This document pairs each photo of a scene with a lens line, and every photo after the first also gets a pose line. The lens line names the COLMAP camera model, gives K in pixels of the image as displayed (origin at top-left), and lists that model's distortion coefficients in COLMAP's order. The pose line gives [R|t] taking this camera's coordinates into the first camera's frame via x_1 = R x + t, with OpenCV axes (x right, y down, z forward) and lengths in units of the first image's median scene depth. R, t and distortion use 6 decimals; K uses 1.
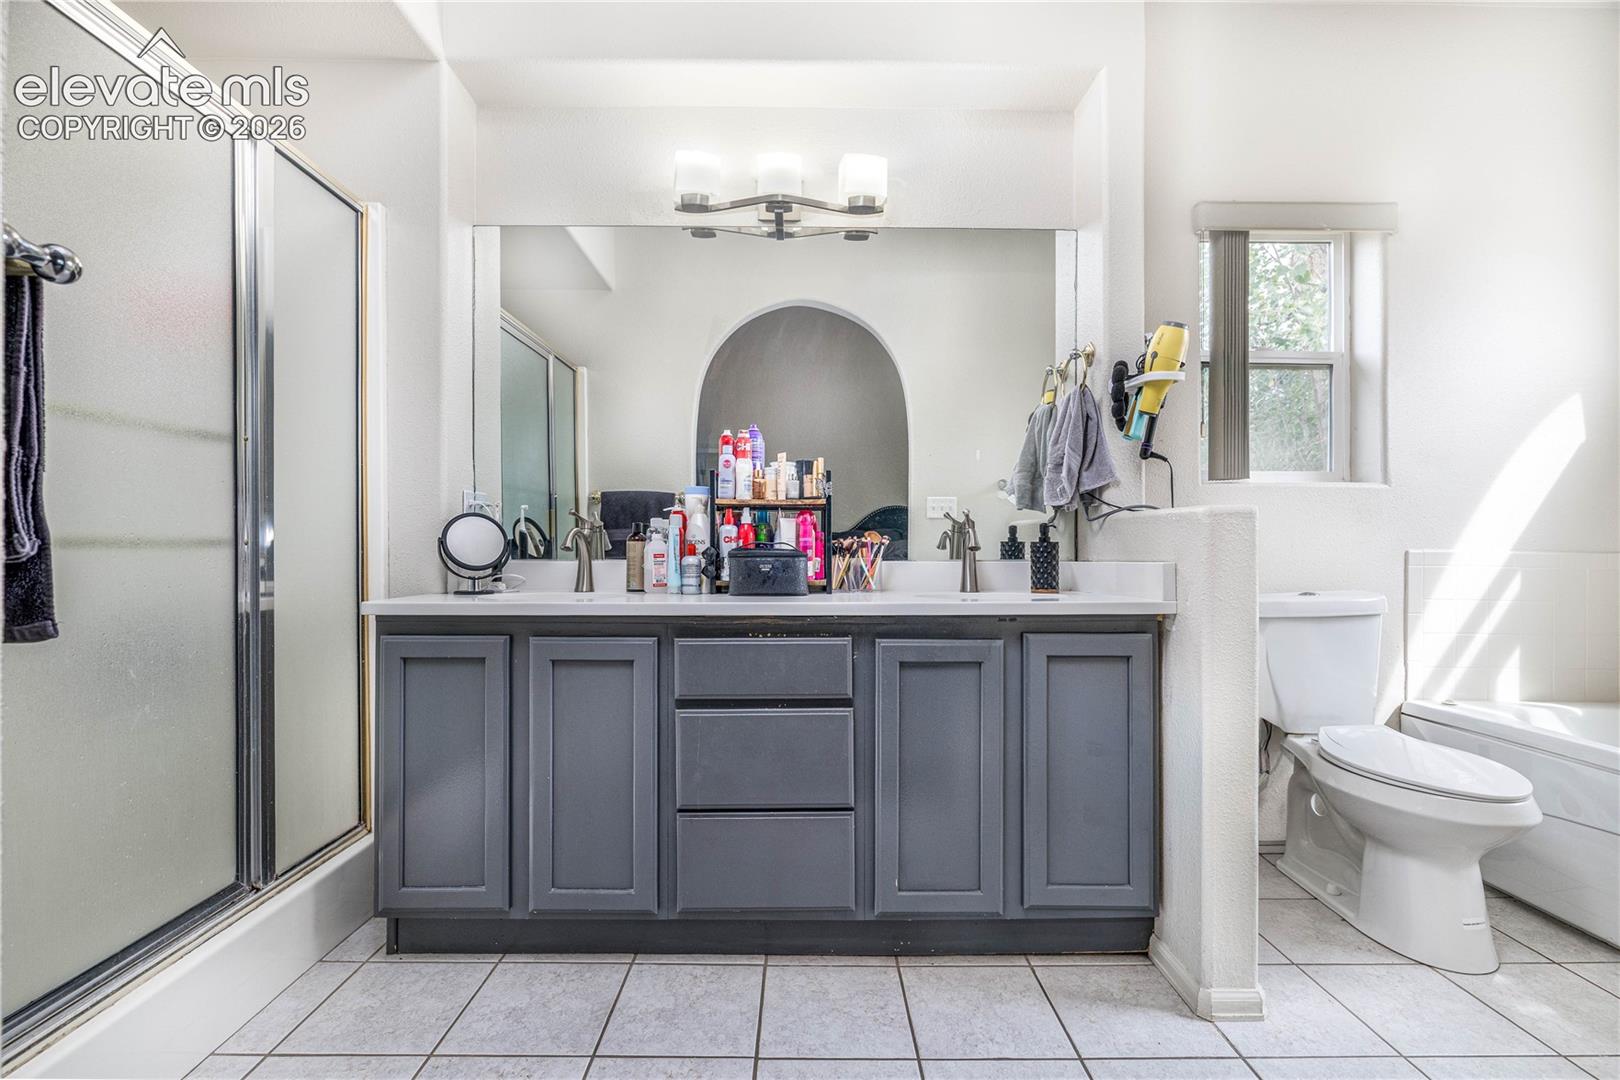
lens RADIAL K [[743.8, 0, 818.9], [0, 743.8, 547.3], [0, 0, 1]] dist [-0.011668, 0.003676]
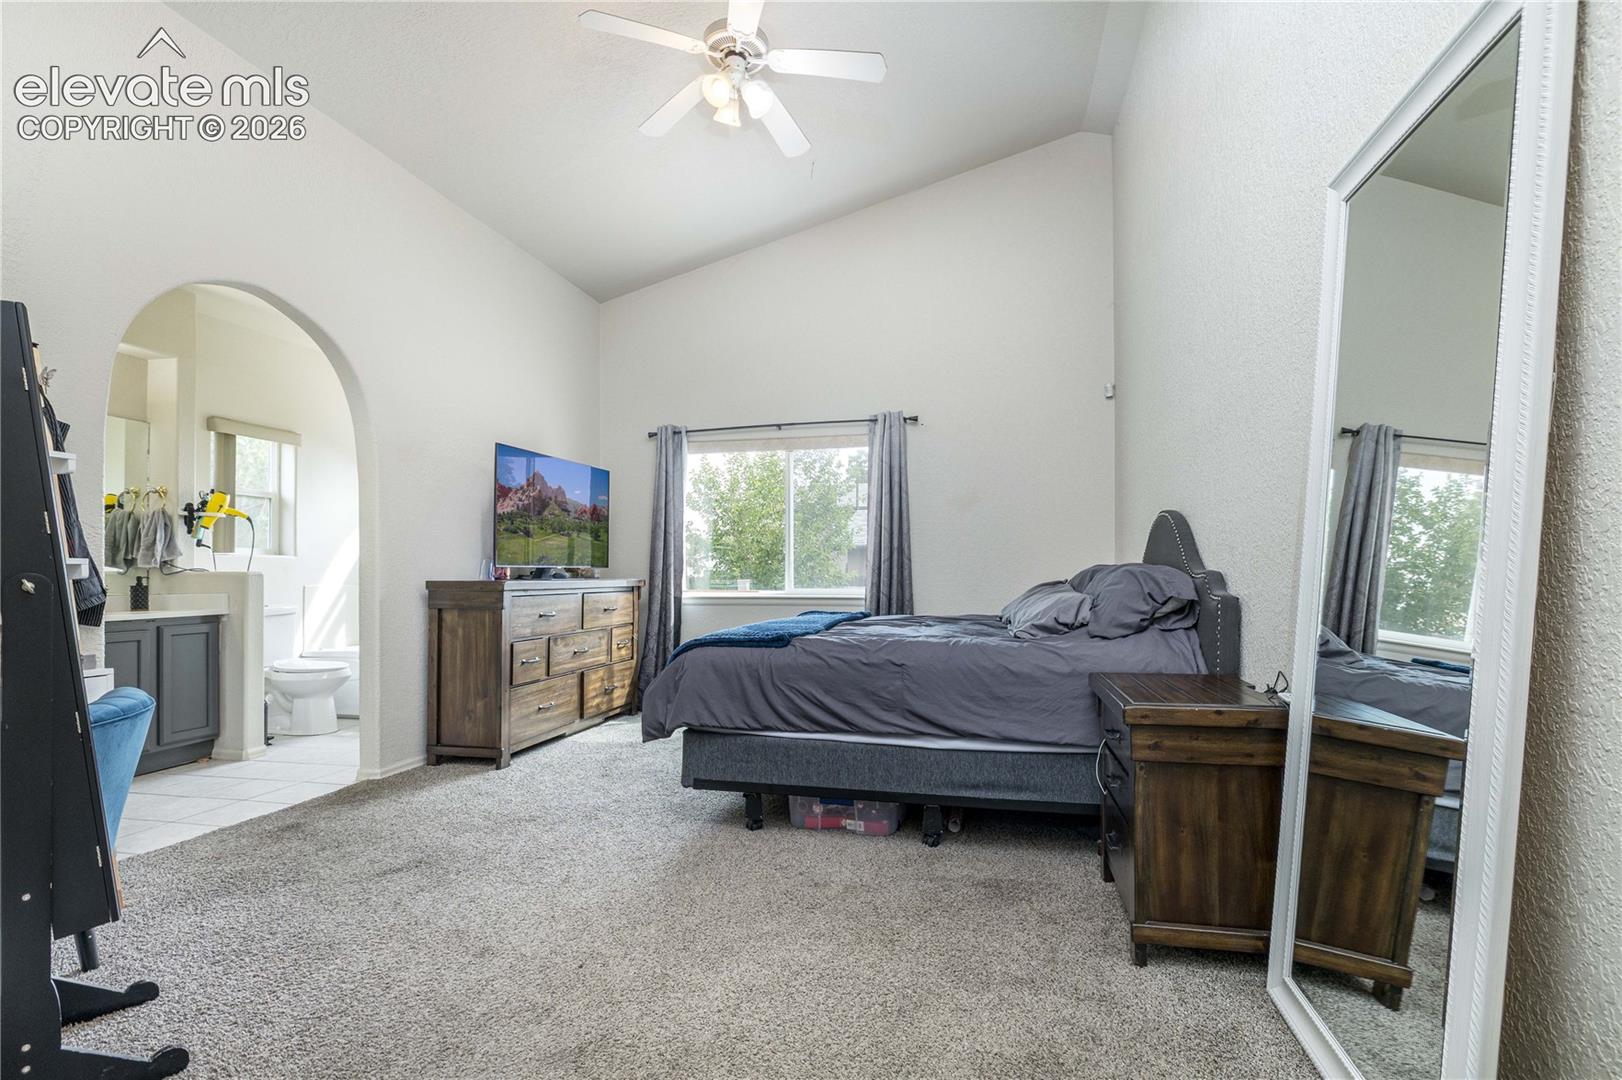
lens RADIAL K [[744.7, 0, 812.2], [0, 744.7, 542.3], [0, 0, 1]] dist [-0.011668, 0.003676]
pose [[0.240966, 0.032181, 0.970000, -1.131822], [0.006723, 0.999371, -0.034826, -0.041135], [-0.970510, 0.014913, 0.240598, -1.162325]]
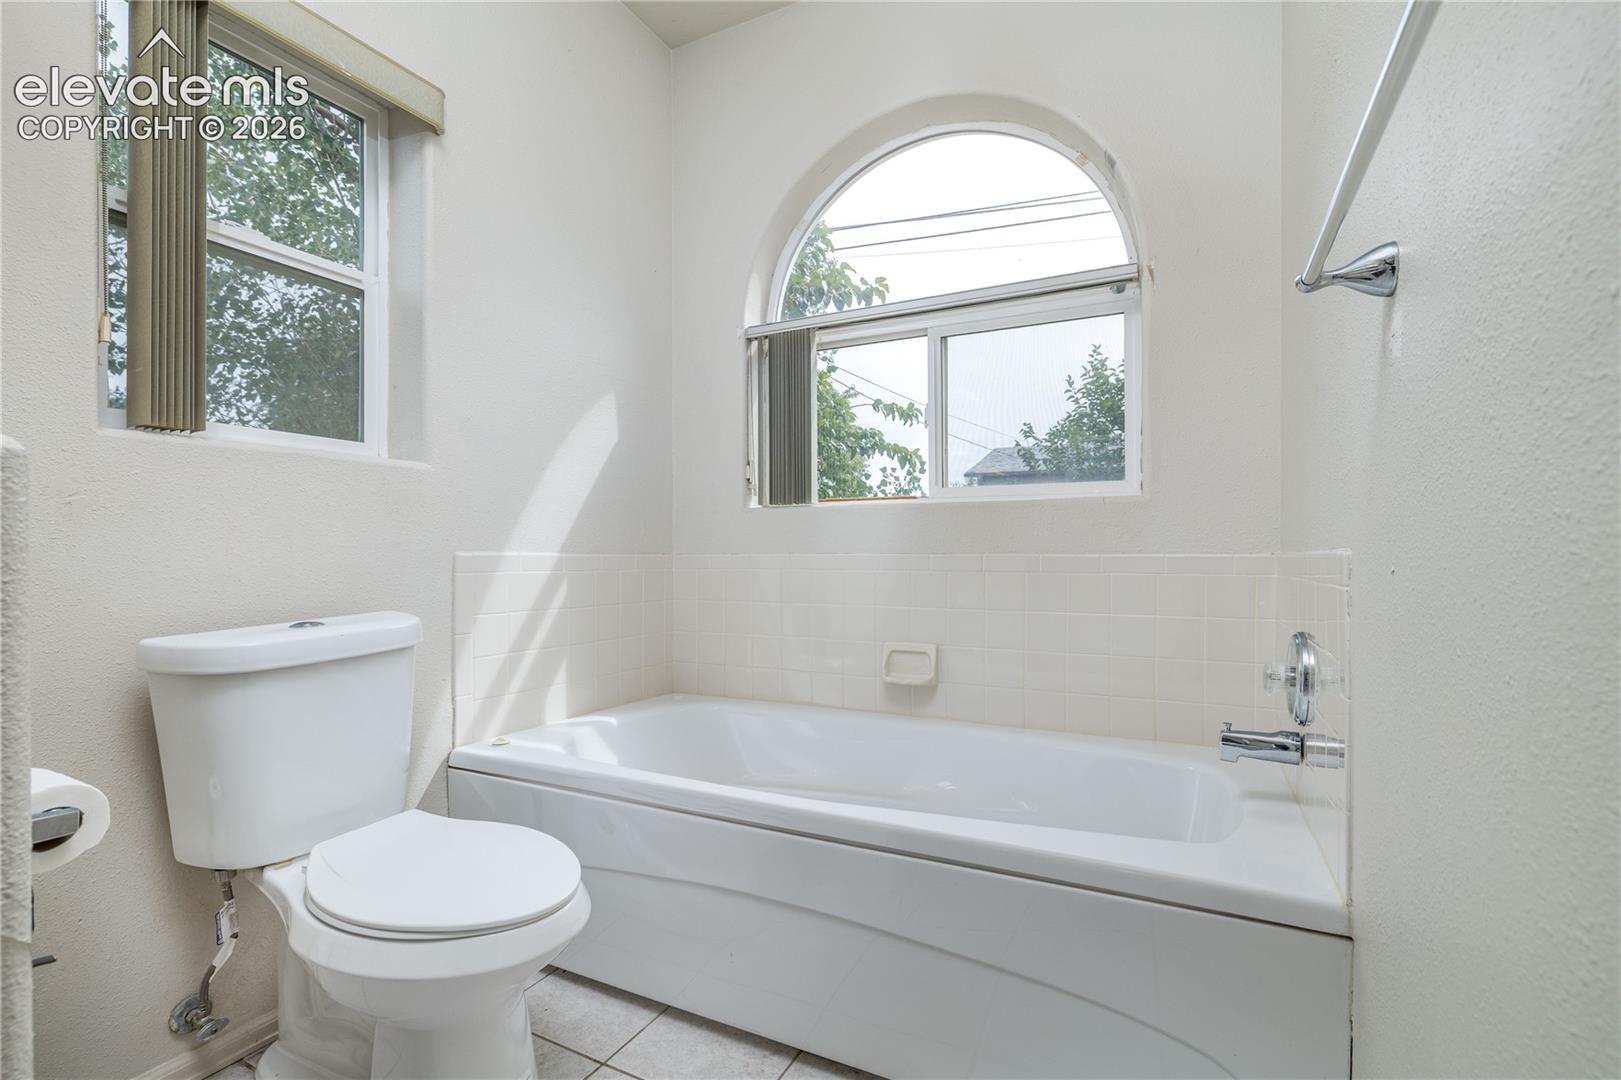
lens RADIAL K [[744.2, 0, 818.2], [0, 744.2, 548.5], [0, 0, 1]] dist [-0.011668, 0.003676]
pose [[0.467253, -0.002197, 0.884121, 0.288307], [0.010847, 0.999936, -0.003248, 0.003903], [-0.884057, 0.011108, 0.467247, 0.299028]]
